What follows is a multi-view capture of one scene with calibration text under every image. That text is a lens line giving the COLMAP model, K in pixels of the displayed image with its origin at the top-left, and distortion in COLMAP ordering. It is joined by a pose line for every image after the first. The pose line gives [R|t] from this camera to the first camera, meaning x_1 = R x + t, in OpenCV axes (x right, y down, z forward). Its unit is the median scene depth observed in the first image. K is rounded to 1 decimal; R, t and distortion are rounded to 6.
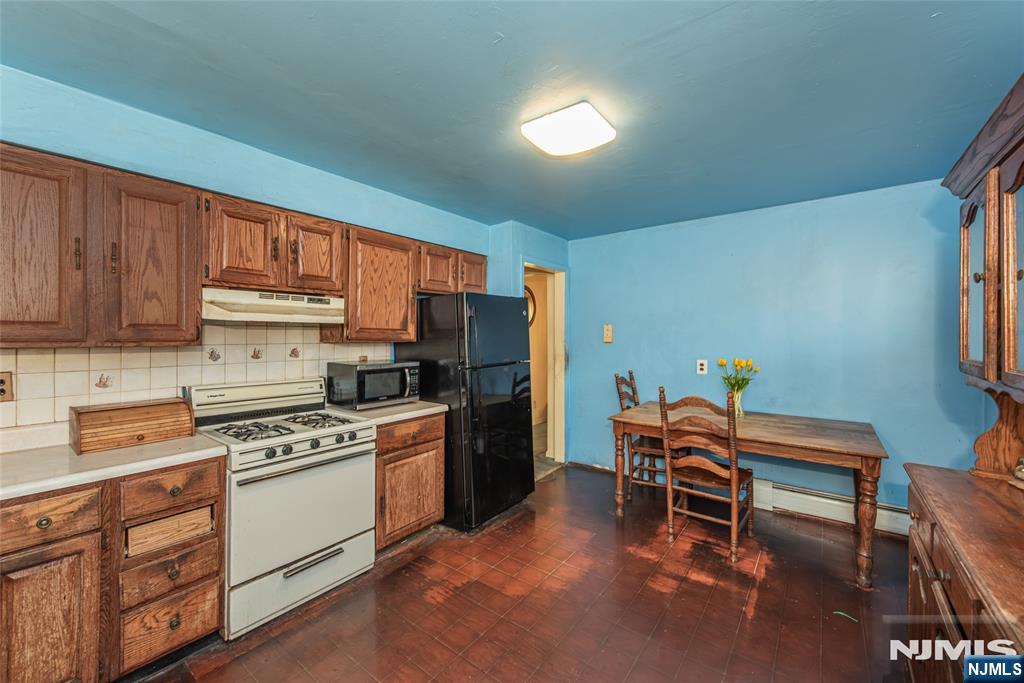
lens RADIAL K [[405.6, 0, 502.3], [0, 405.6, 337.5], [0, 0, 1]] dist [-0.000964, -0.000359]
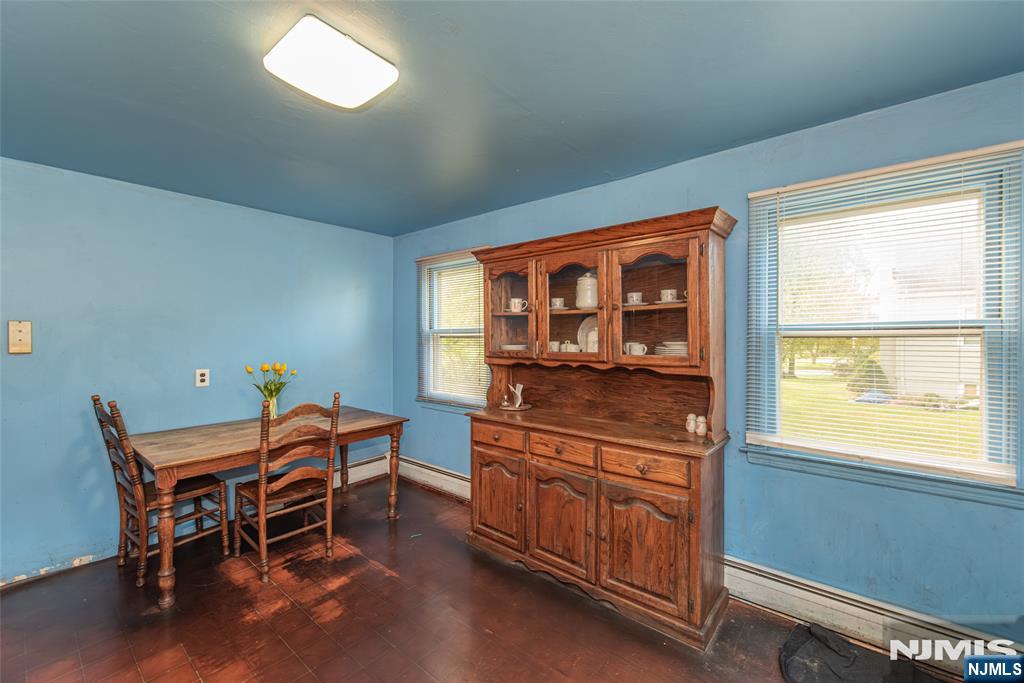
lens RADIAL K [[405.6, 0, 503.0], [0, 405.6, 337.2], [0, 0, 1]] dist [-0.000964, -0.000359]
pose [[0.032775, 0.003222, 0.999458, -0.426326], [0.011589, 0.999926, -0.003604, 0.000049], [-0.999396, 0.011701, 0.032735, 0.482619]]
